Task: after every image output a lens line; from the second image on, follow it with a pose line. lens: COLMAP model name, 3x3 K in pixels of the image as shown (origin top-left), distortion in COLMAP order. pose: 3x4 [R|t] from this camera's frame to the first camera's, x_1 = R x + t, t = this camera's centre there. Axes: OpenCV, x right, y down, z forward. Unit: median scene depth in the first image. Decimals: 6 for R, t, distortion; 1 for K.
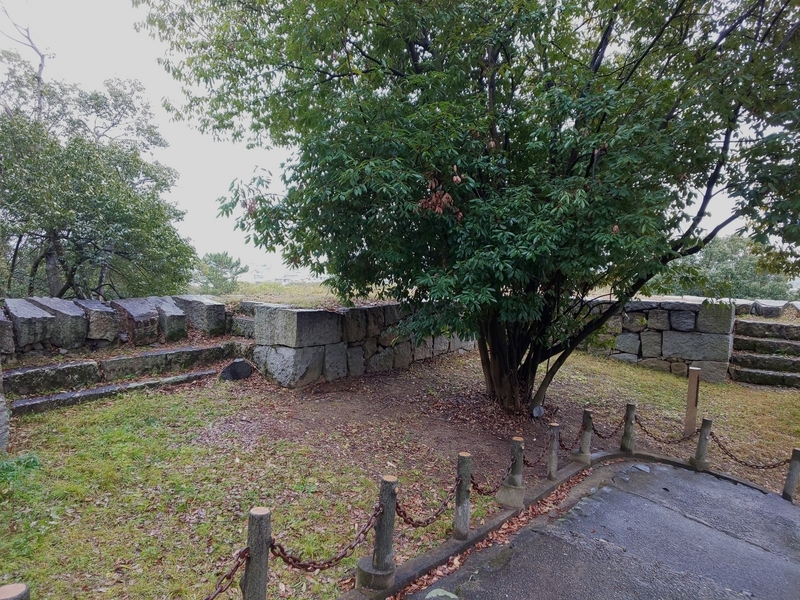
lens RADIAL K [[519.7, 0, 400.0], [0, 519.7, 300.0], [0, 0, 1]] dist [0.026857, -0.021499]
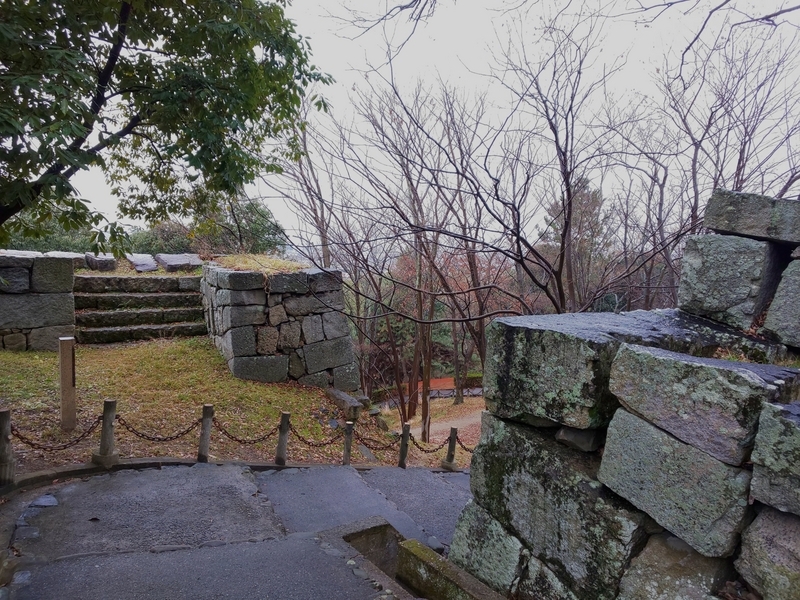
lens RADIAL K [[519.7, 0, 400.0], [0, 519.7, 300.0], [0, 0, 1]] dist [0.026857, -0.021499]
pose [[0.361760, -0.101905, 0.926685, 0.021529], [0.028885, 0.994756, 0.098114, 0.009112], [-0.931824, -0.008727, 0.362806, 0.178498]]
